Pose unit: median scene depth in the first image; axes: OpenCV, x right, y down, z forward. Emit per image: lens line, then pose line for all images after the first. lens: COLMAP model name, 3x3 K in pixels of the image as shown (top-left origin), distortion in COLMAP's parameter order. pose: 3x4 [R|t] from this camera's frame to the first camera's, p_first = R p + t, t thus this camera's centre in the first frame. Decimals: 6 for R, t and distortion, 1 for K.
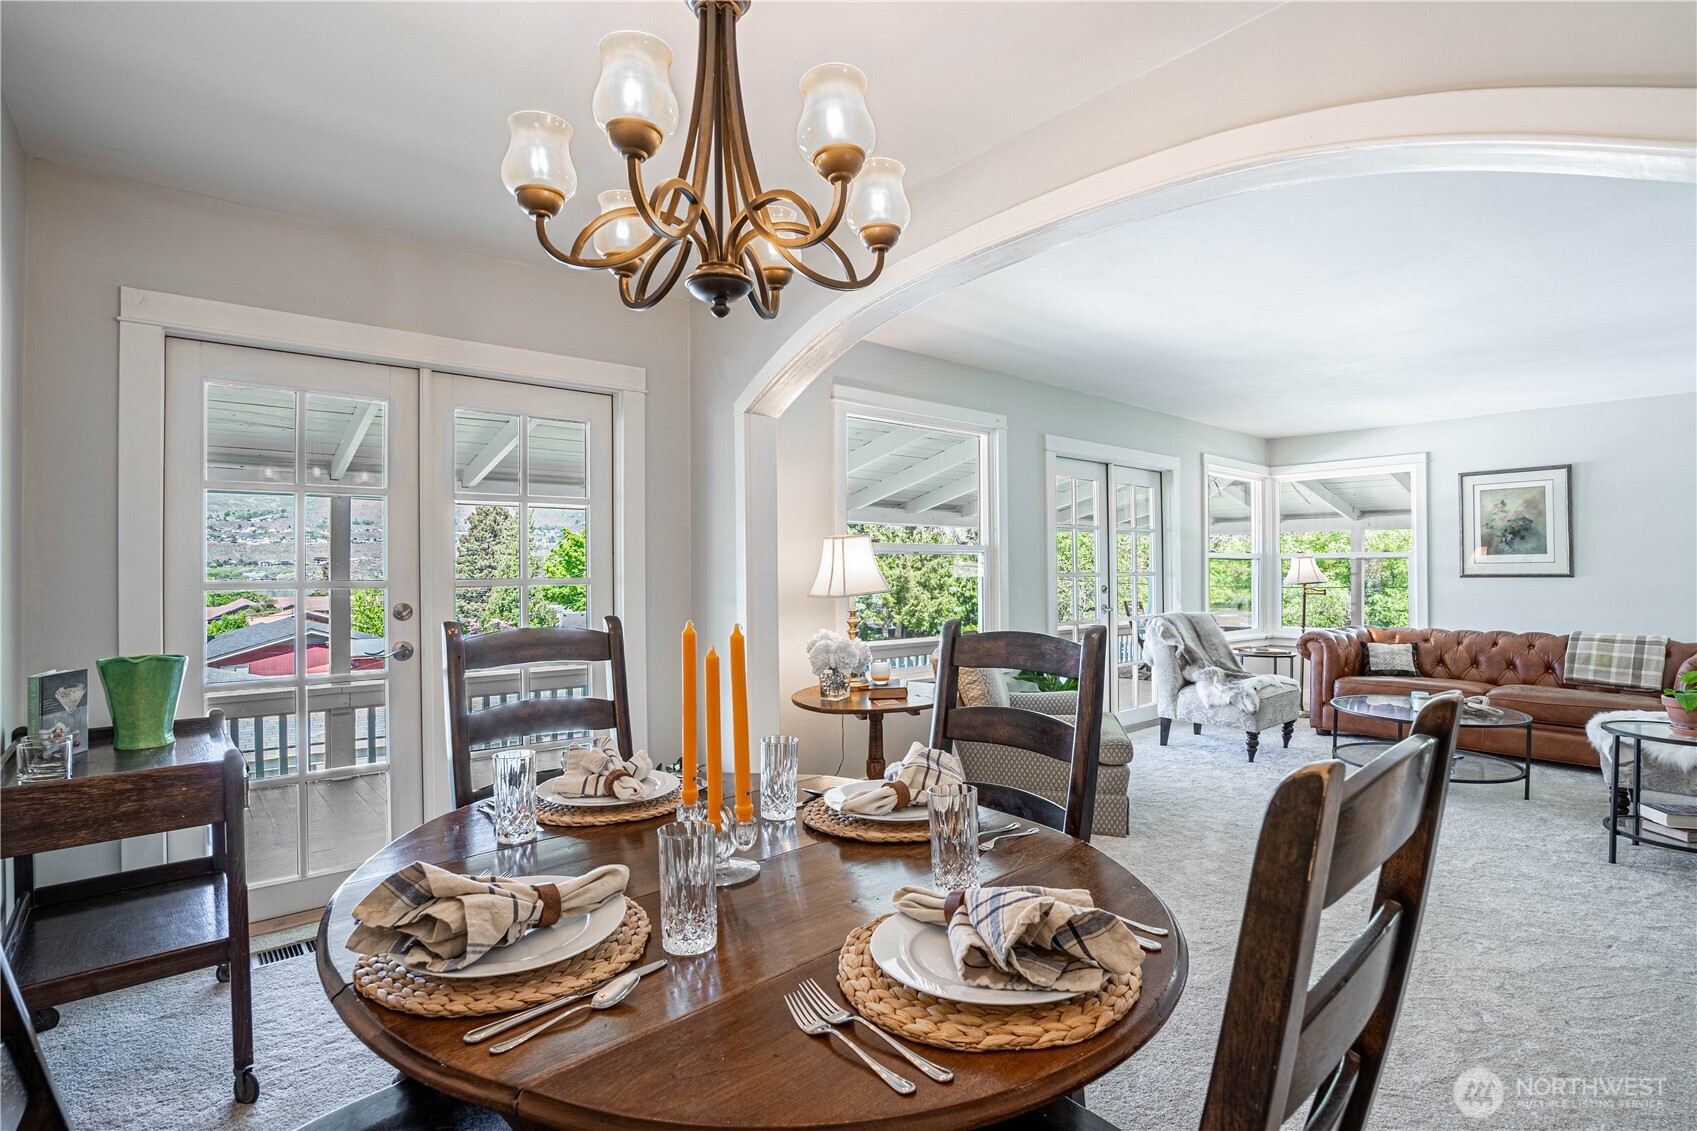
lens RADIAL K [[772.9, 0, 848.1], [0, 772.9, 566.7], [0, 0, 1]] dist [-0.001856, -0.000014]
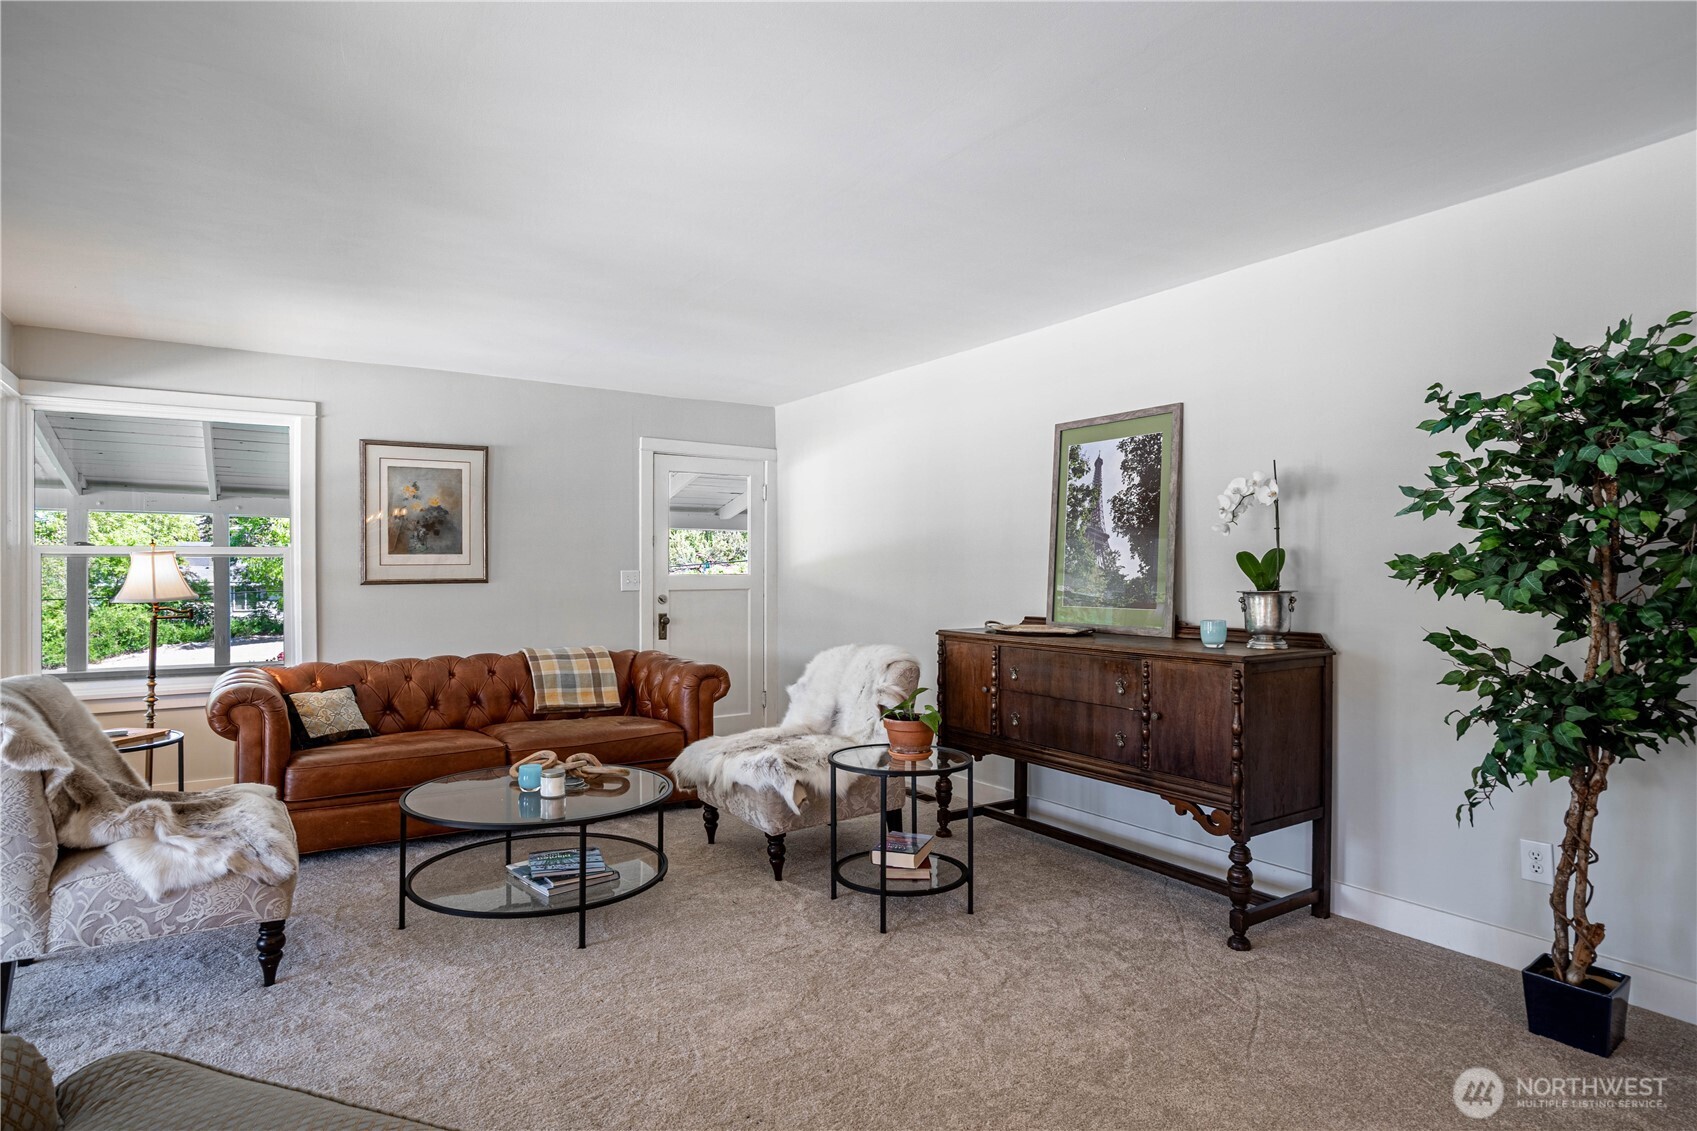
lens RADIAL K [[915.2, 0, 846.2], [0, 915.2, 572.4], [0, 0, 1]] dist [-0.008713, 0.001848]
pose [[0.125230, -0.002424, 0.992125, 0.011696], [-0.002293, 0.999994, 0.002732, -0.001220], [-0.992125, -0.002617, 0.125224, 0.492275]]
